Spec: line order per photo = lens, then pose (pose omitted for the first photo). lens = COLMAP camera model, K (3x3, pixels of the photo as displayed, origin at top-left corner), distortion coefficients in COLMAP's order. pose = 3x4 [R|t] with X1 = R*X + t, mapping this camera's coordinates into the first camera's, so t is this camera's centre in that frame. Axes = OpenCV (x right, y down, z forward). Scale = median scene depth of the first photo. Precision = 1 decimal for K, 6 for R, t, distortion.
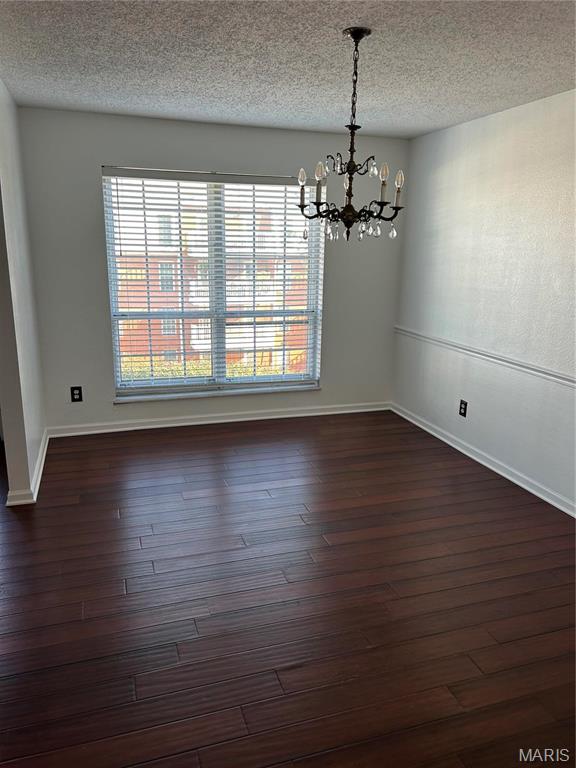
lens RADIAL K [[578.7, 0, 288.9], [0, 578.7, 395.2], [0, 0, 1]] dist [0.008223, -0.006057]
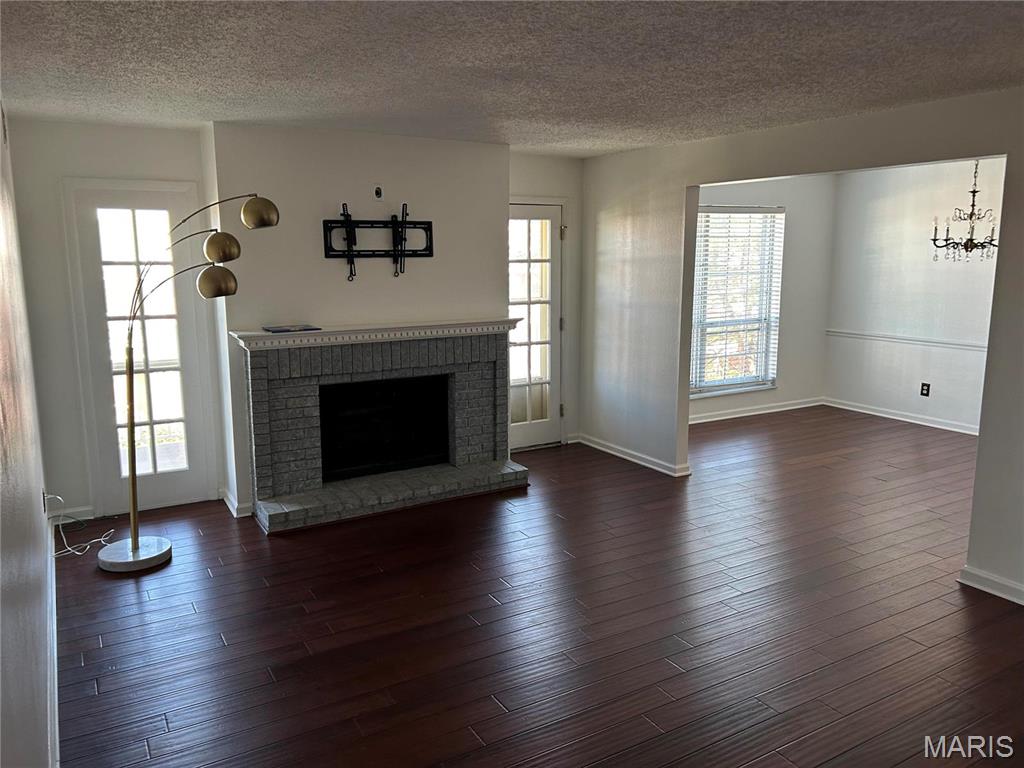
lens RADIAL K [[762.4, 0, 515.0], [0, 762.4, 375.6], [0, 0, 1]] dist [0.063072, -0.086498]
pose [[0.976790, -0.060003, 0.205625, -0.811474], [0.079640, 0.992880, -0.088585, 0.063299], [-0.198845, 0.102905, 0.974613, -0.386311]]
